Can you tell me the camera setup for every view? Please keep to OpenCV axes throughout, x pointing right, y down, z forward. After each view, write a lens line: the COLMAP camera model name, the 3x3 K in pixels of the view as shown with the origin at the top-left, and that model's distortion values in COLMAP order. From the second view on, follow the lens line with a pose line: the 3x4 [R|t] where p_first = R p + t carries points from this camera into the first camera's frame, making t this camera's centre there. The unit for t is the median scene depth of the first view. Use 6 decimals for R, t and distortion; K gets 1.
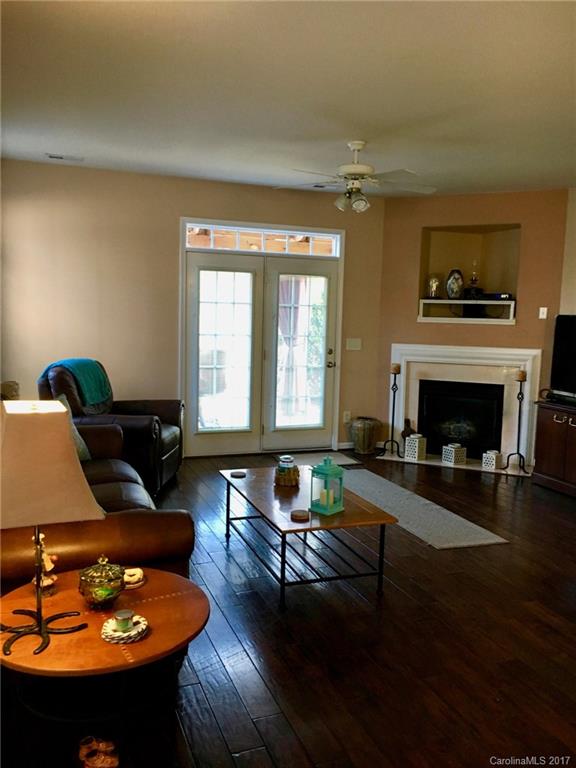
lens RADIAL K [[652.9, 0, 288.0], [0, 652.9, 384.0], [0, 0, 1]] dist [0.040748, -0.049947]
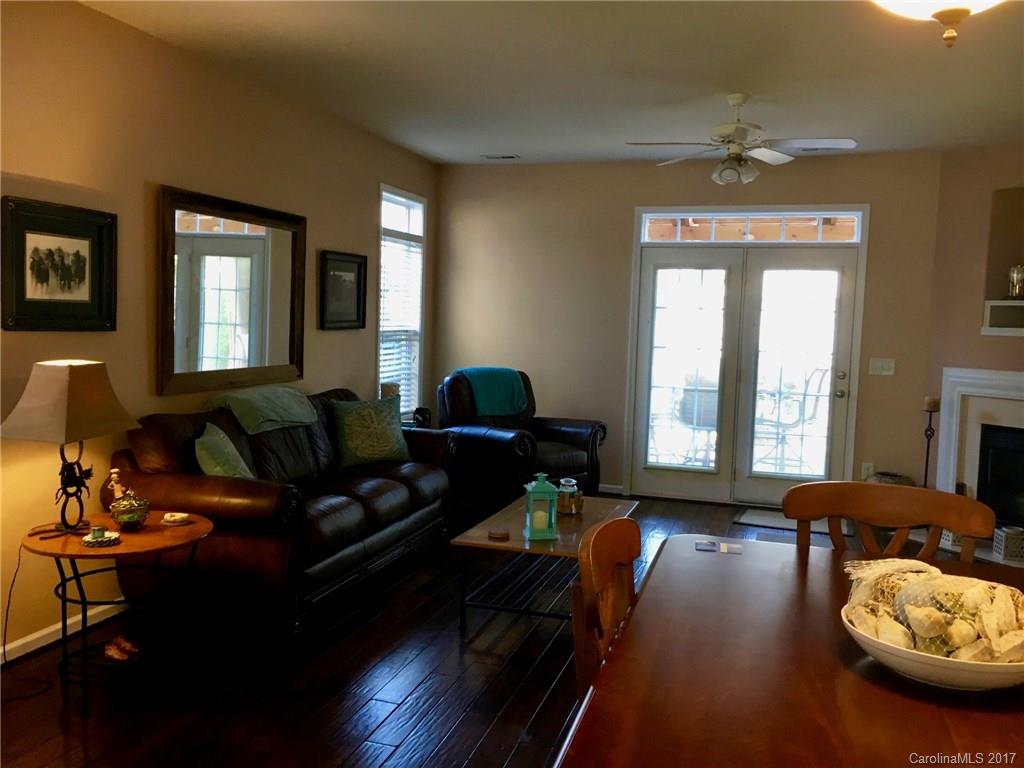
lens RADIAL K [[870.6, 0, 512.0], [0, 870.6, 384.0], [0, 0, 1]] dist [0.040748, -0.049947]
pose [[0.782193, 0.043229, -0.621534, 0.382550], [-0.077008, 0.996649, -0.027595, 0.013835], [0.618259, 0.069448, 0.782901, 0.034882]]
